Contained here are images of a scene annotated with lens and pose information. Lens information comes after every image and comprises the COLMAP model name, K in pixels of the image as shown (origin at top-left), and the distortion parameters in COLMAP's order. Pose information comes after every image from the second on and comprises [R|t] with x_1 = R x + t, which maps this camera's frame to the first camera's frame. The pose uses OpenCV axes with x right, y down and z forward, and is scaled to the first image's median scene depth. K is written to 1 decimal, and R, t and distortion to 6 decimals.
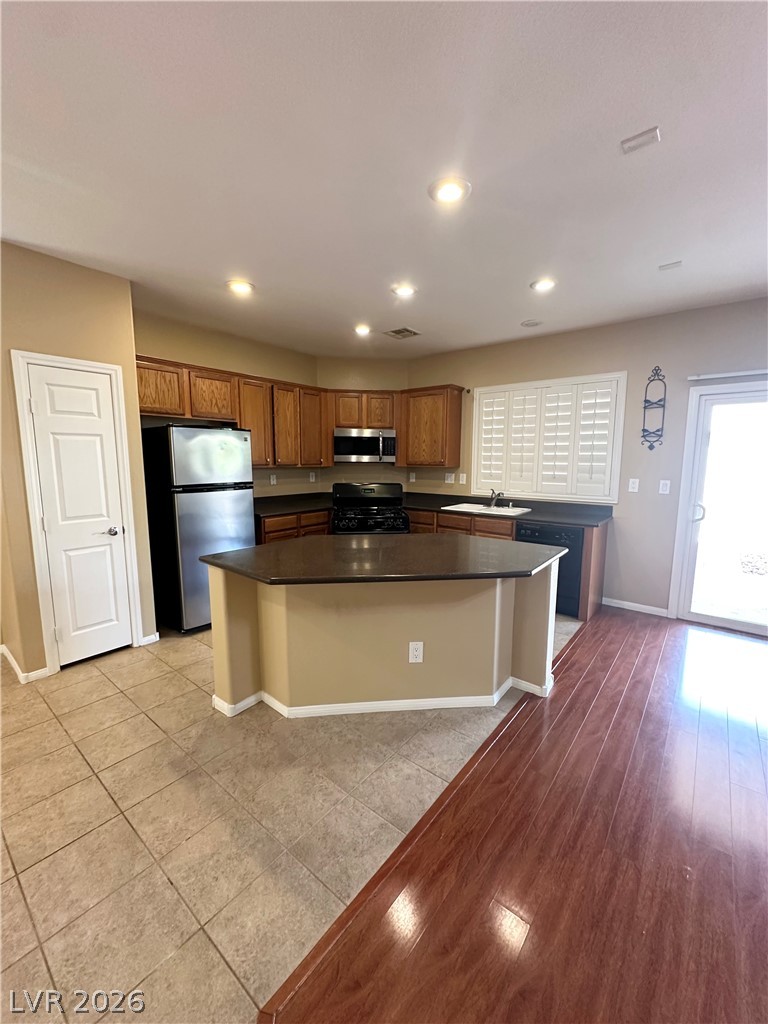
lens RADIAL K [[409.0, 0, 384.6], [0, 409.0, 512.7], [0, 0, 1]] dist [-0.002715, -0.000290]
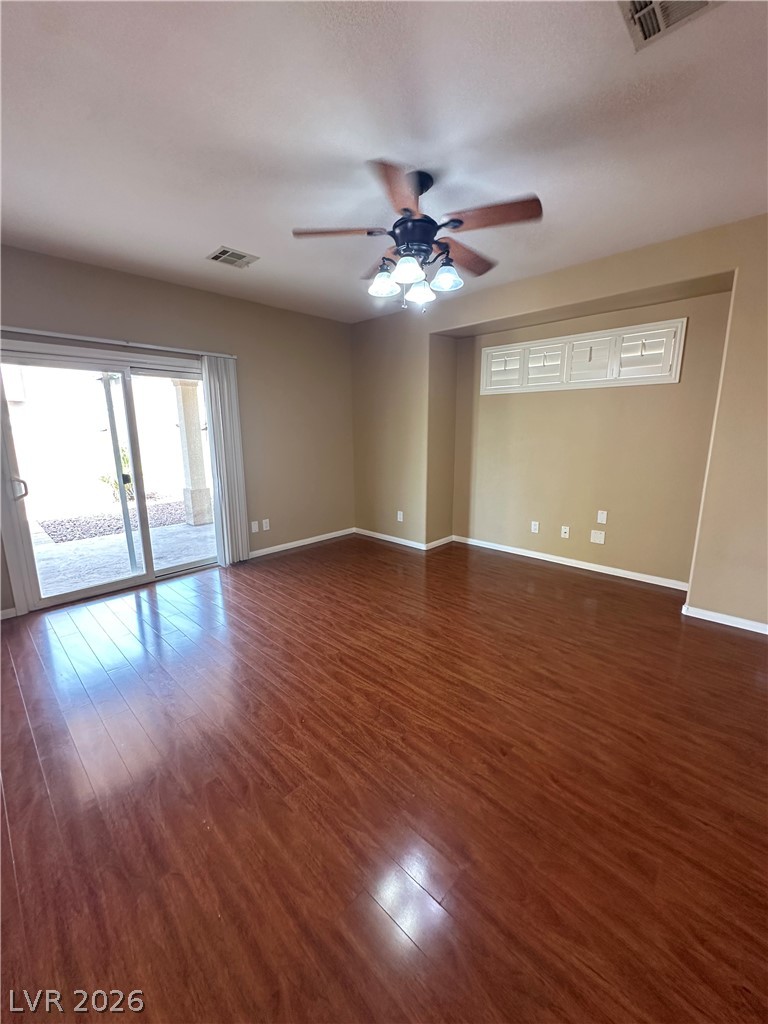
lens RADIAL K [[409.0, 0, 383.4], [0, 409.0, 511.7], [0, 0, 1]] dist [-0.002715, -0.000290]
pose [[0.080194, -0.200473, 0.976412, -0.054031], [0.140248, 0.972091, 0.188067, -0.011597], [-0.986863, 0.121858, 0.106071, 0.292747]]
